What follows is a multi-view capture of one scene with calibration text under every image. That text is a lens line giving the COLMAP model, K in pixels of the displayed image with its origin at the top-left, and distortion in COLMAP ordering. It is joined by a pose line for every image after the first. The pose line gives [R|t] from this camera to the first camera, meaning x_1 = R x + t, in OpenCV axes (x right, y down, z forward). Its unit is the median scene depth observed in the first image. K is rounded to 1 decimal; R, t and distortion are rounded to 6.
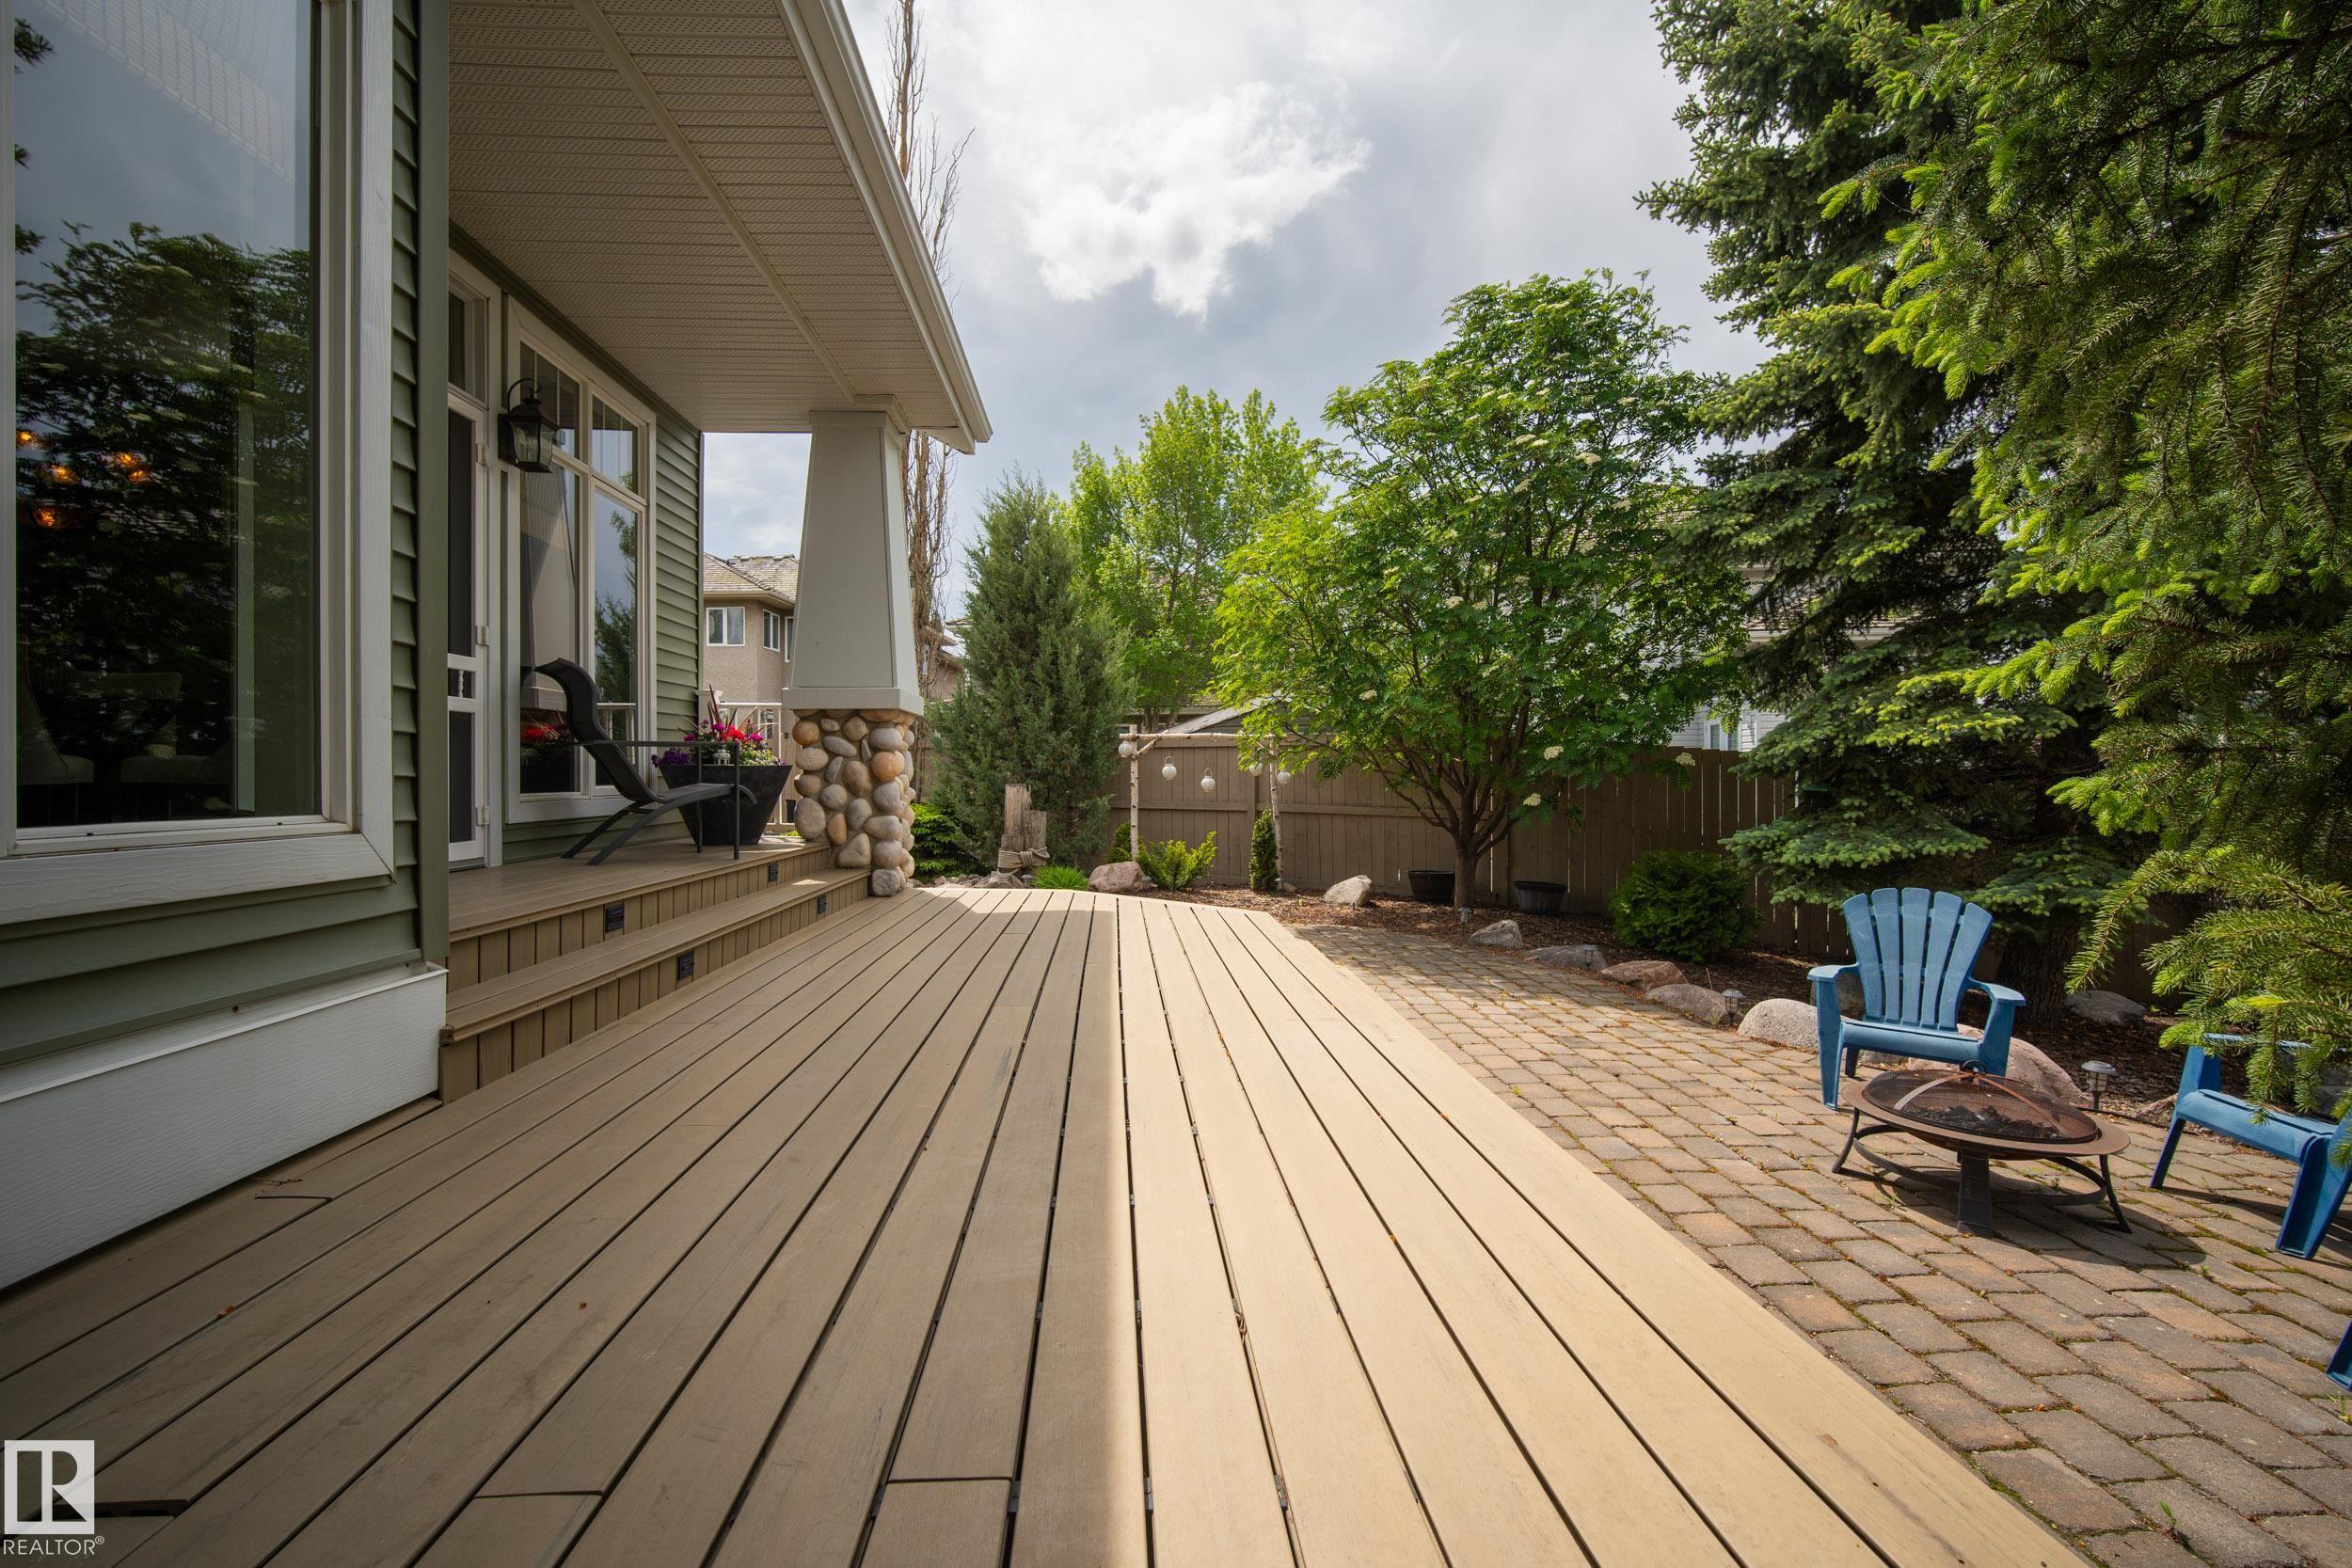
lens RADIAL K [[1037.3, 0, 1176.0], [0, 1037.3, 777.8], [0, 0, 1]] dist [-0.000979, 0.000030]
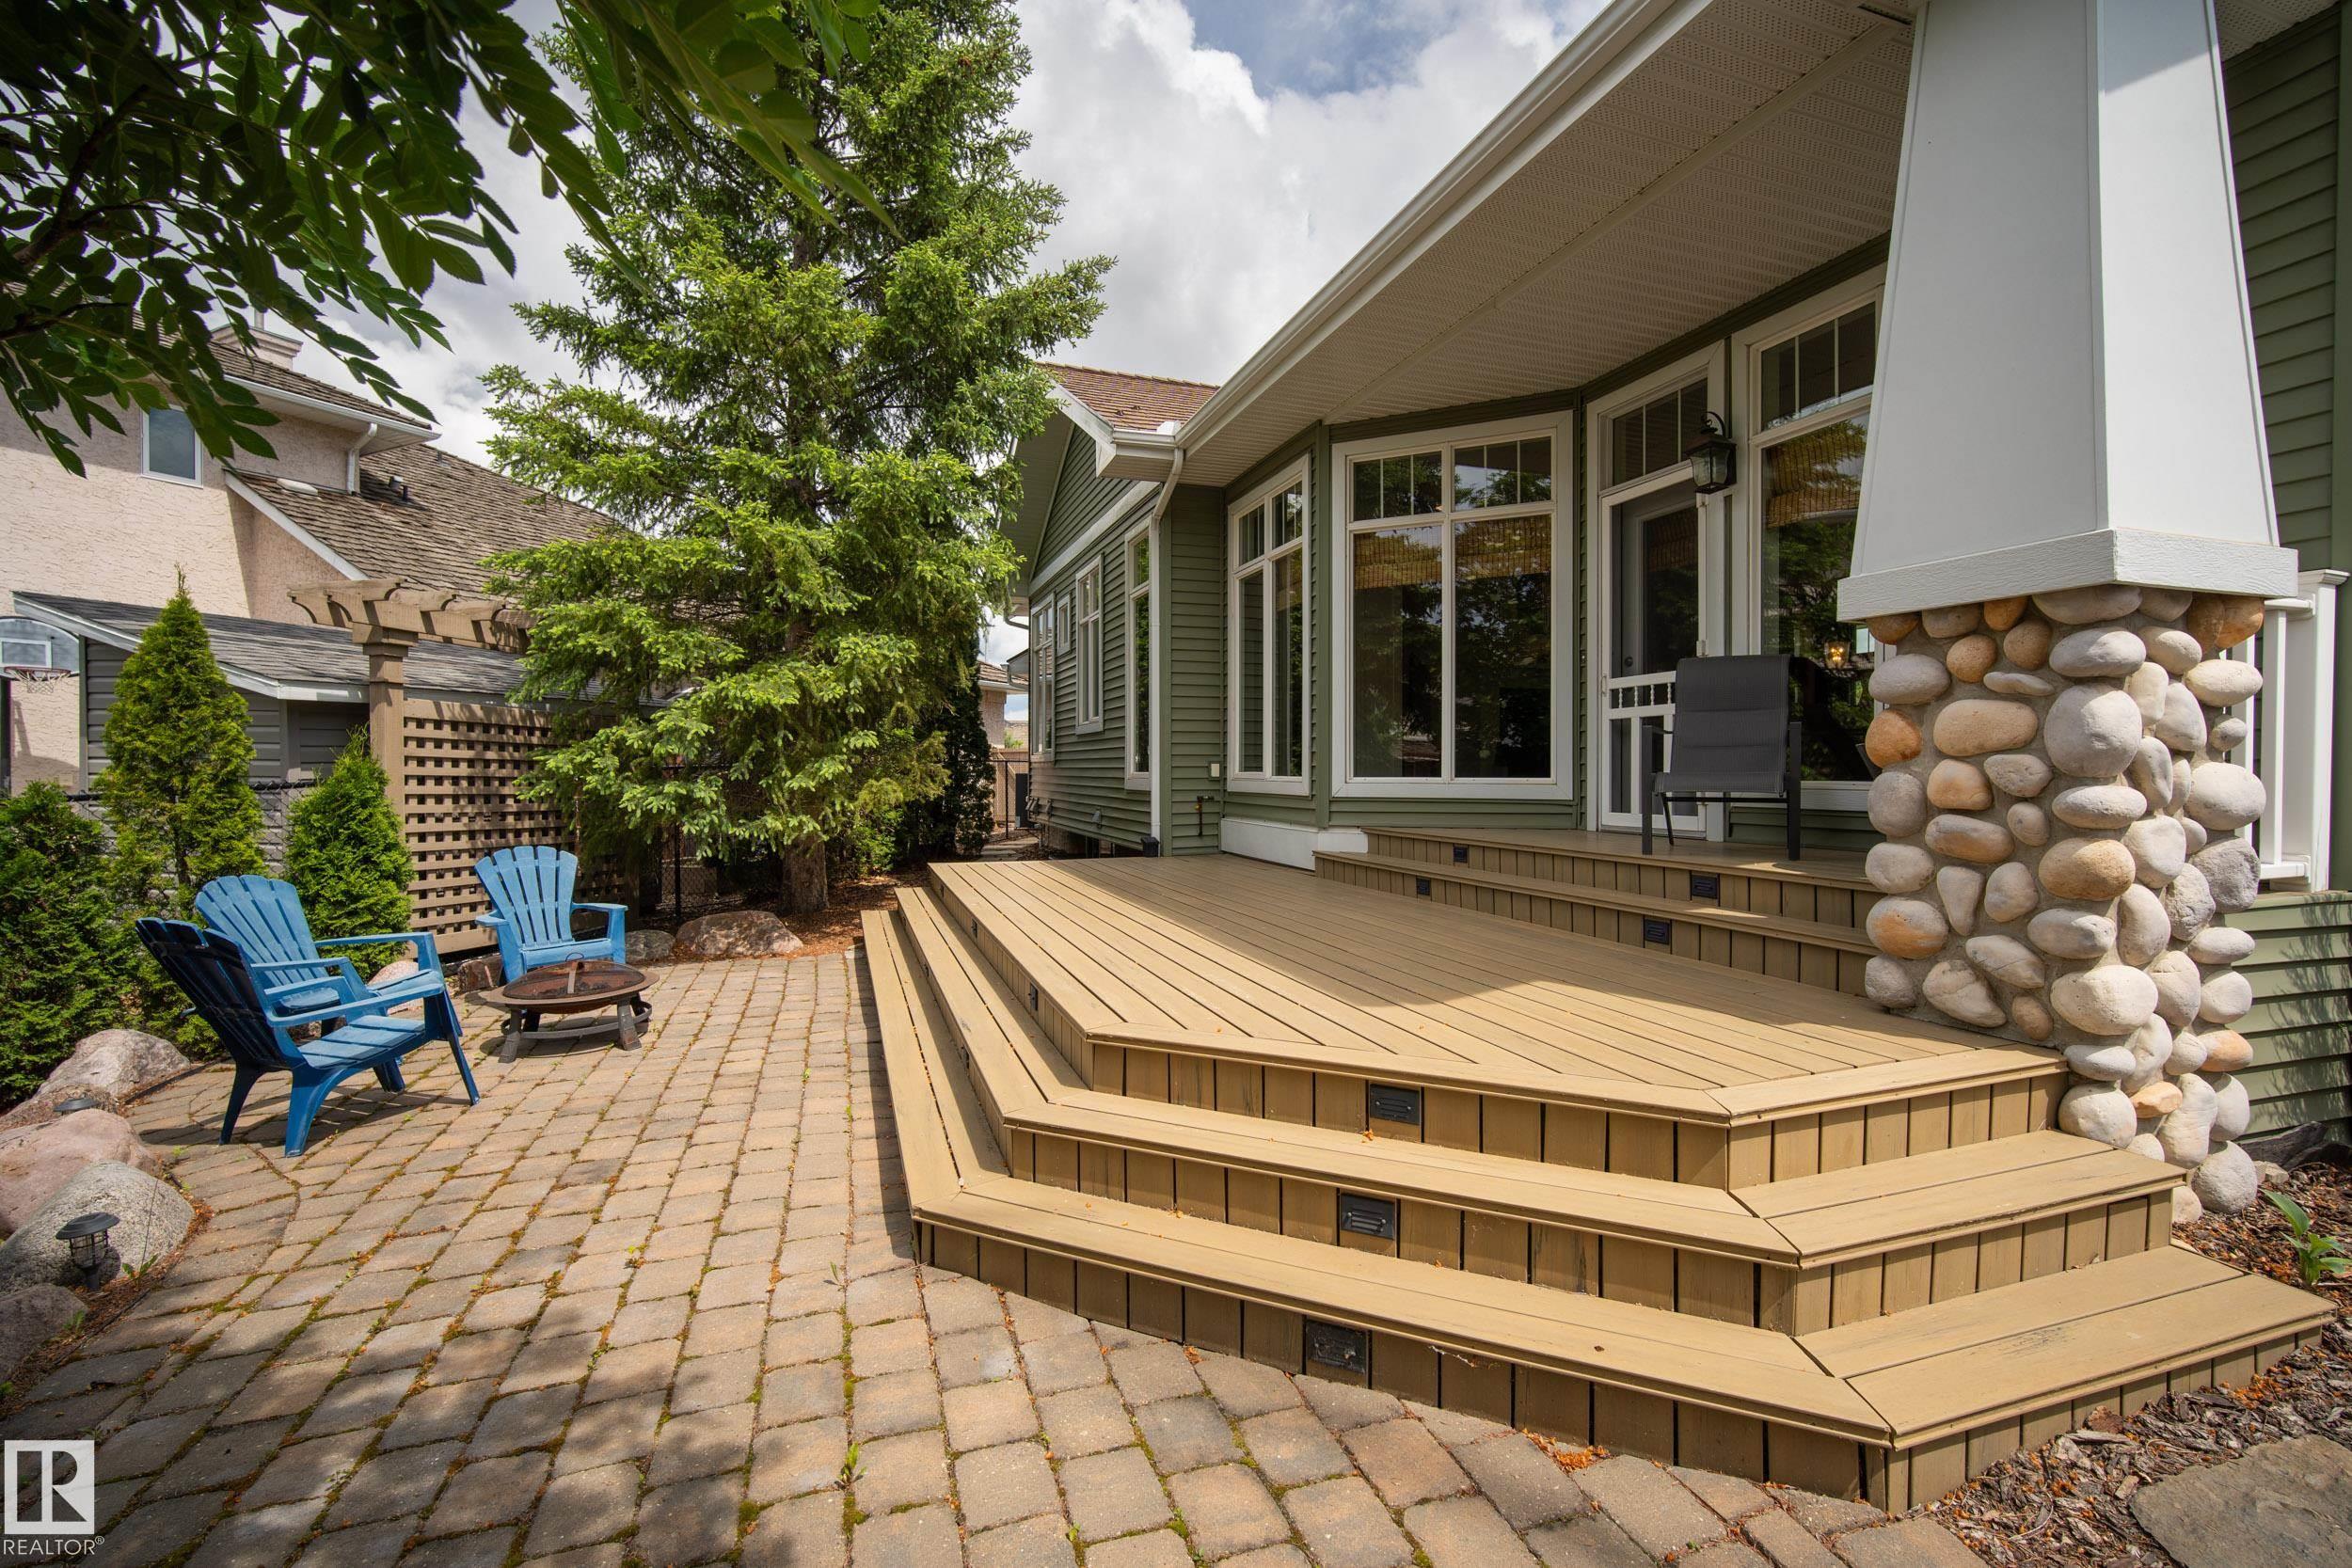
lens RADIAL K [[1017.6, 0, 1178.5], [0, 1017.6, 766.3], [0, 0, 1]] dist [-0.002232, -0.000020]
pose [[-0.965903, -0.004348, -0.258866, 0.257858], [-0.002484, 0.999969, -0.007527, 0.015393], [0.258891, -0.006627, -0.965884, 2.169441]]
